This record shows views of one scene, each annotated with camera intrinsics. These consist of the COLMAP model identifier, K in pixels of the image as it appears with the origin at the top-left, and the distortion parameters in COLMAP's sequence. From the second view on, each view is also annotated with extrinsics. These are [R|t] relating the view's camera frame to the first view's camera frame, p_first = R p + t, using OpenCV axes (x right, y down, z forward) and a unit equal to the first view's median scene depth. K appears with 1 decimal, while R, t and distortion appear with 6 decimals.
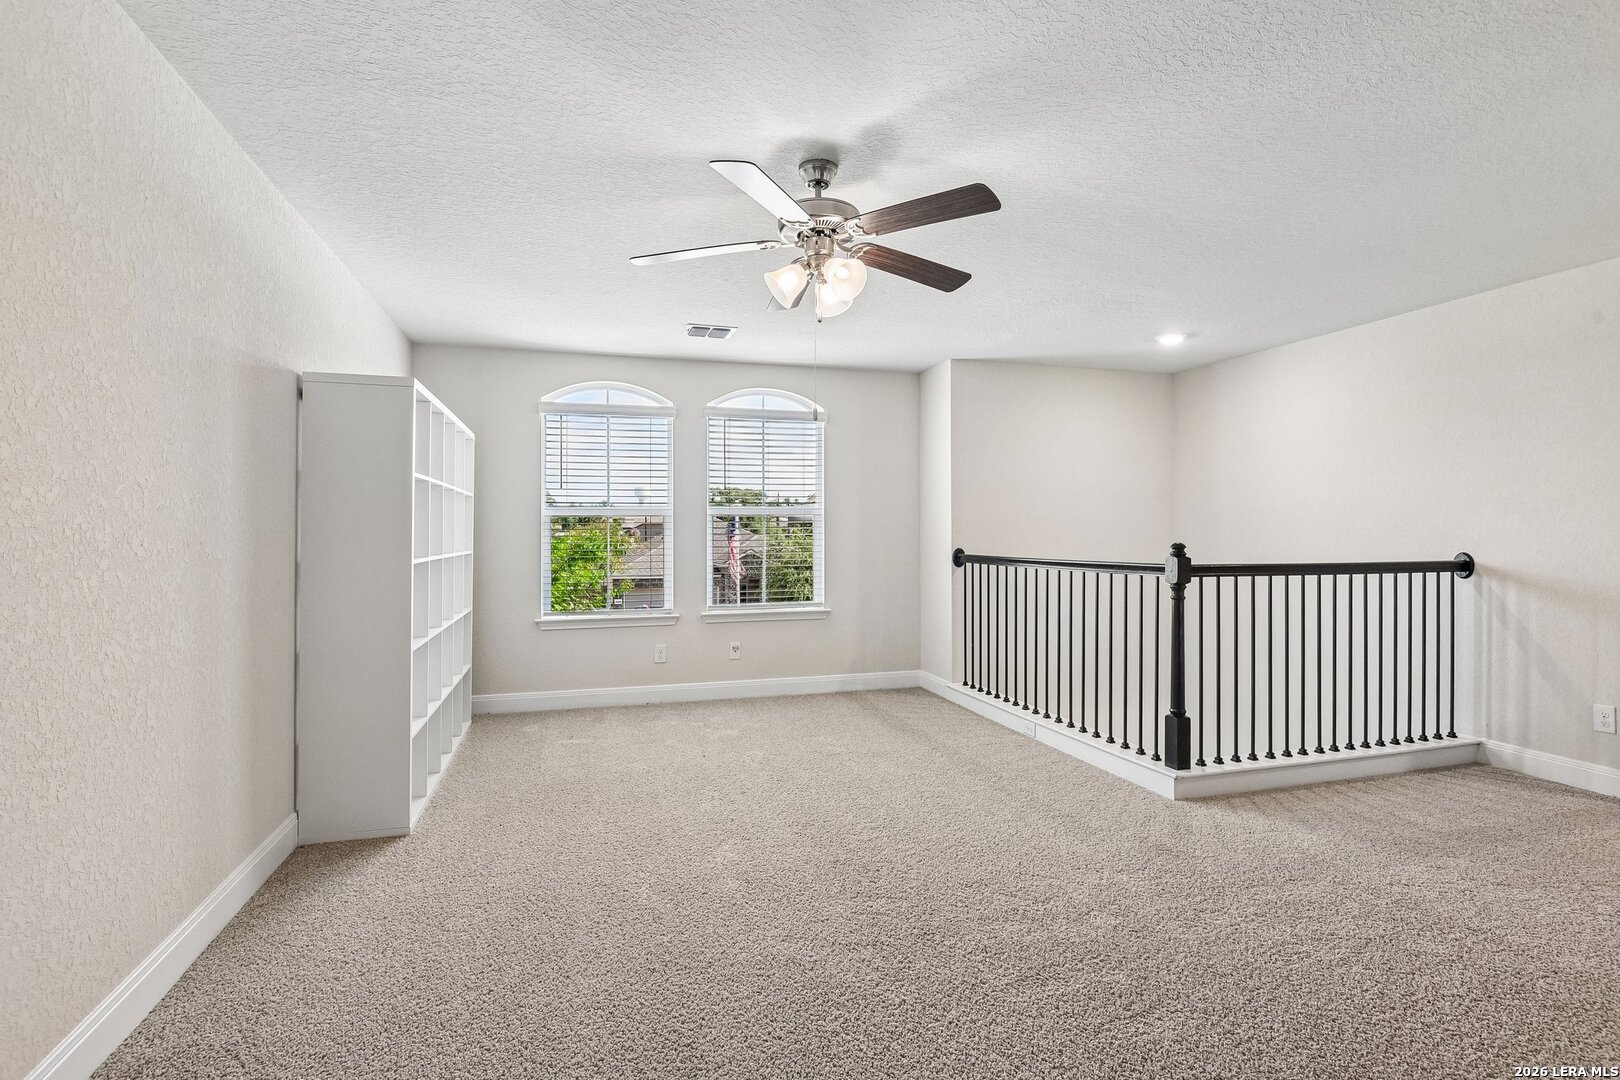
lens RADIAL K [[763.0, 0, 810.0], [0, 763.0, 540.0], [0, 0, 1]] dist [-0.015021, -0.001129]
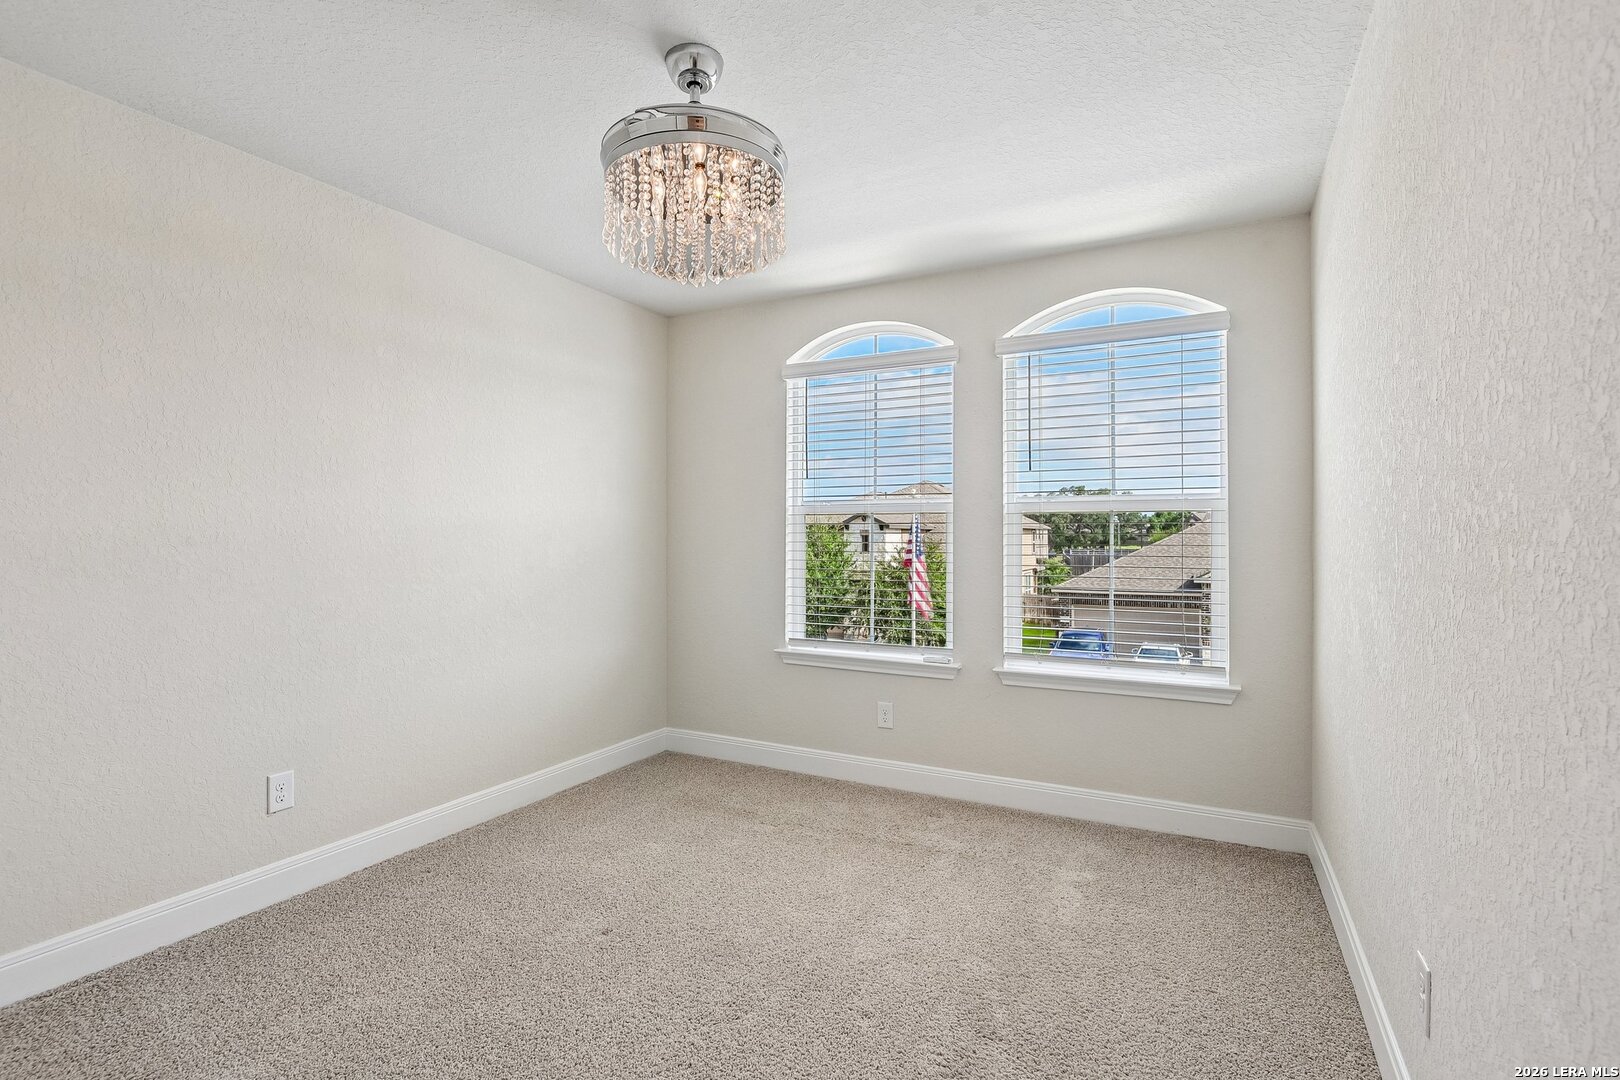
lens RADIAL K [[775.2, 0, 811.8], [0, 775.2, 533.5], [0, 0, 1]] dist [0.001172, -0.009934]
pose [[0.711466, 0.006120, -0.702694, 0.211136], [-0.011751, 0.999926, -0.003189, -0.010223], [0.702622, 0.010526, 0.711485, 0.460598]]
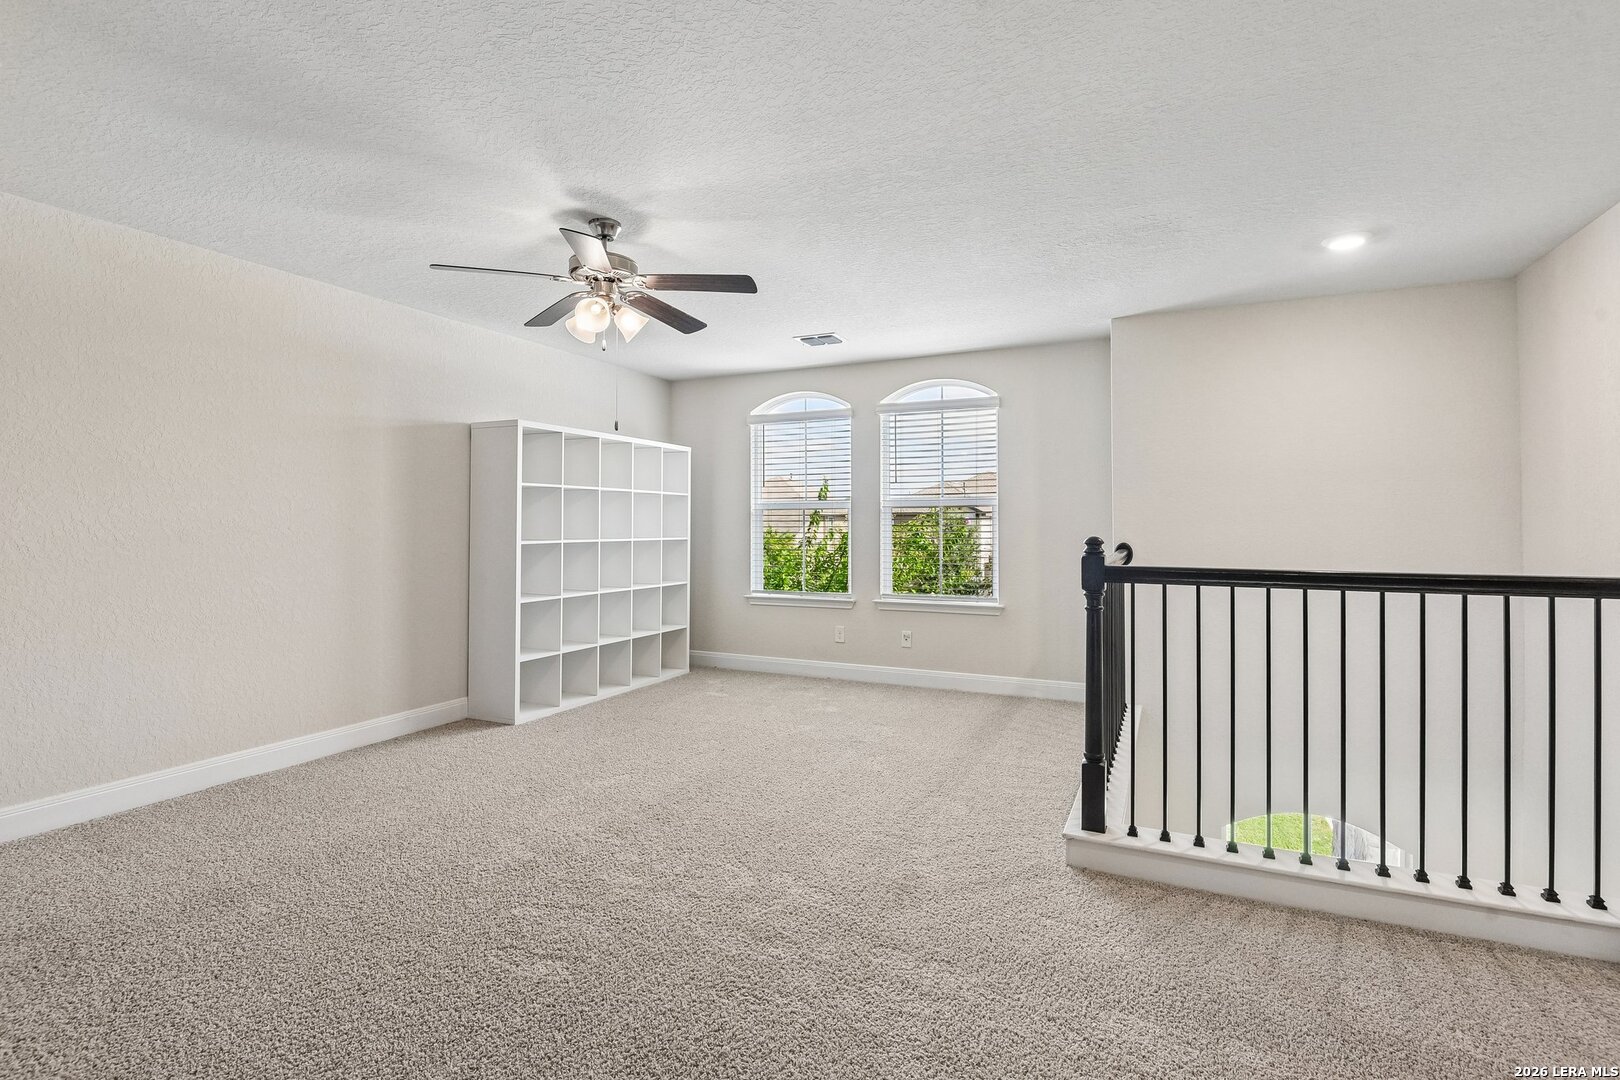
lens RADIAL K [[775.2, 0, 811.8], [0, 775.2, 533.5], [0, 0, 1]] dist [0.001172, -0.009934]
pose [[0.742757, 0.009153, -0.669498, 0.539484], [-0.006617, 0.999958, 0.006329, -0.002597], [0.669528, -0.000271, 0.742787, 0.149608]]
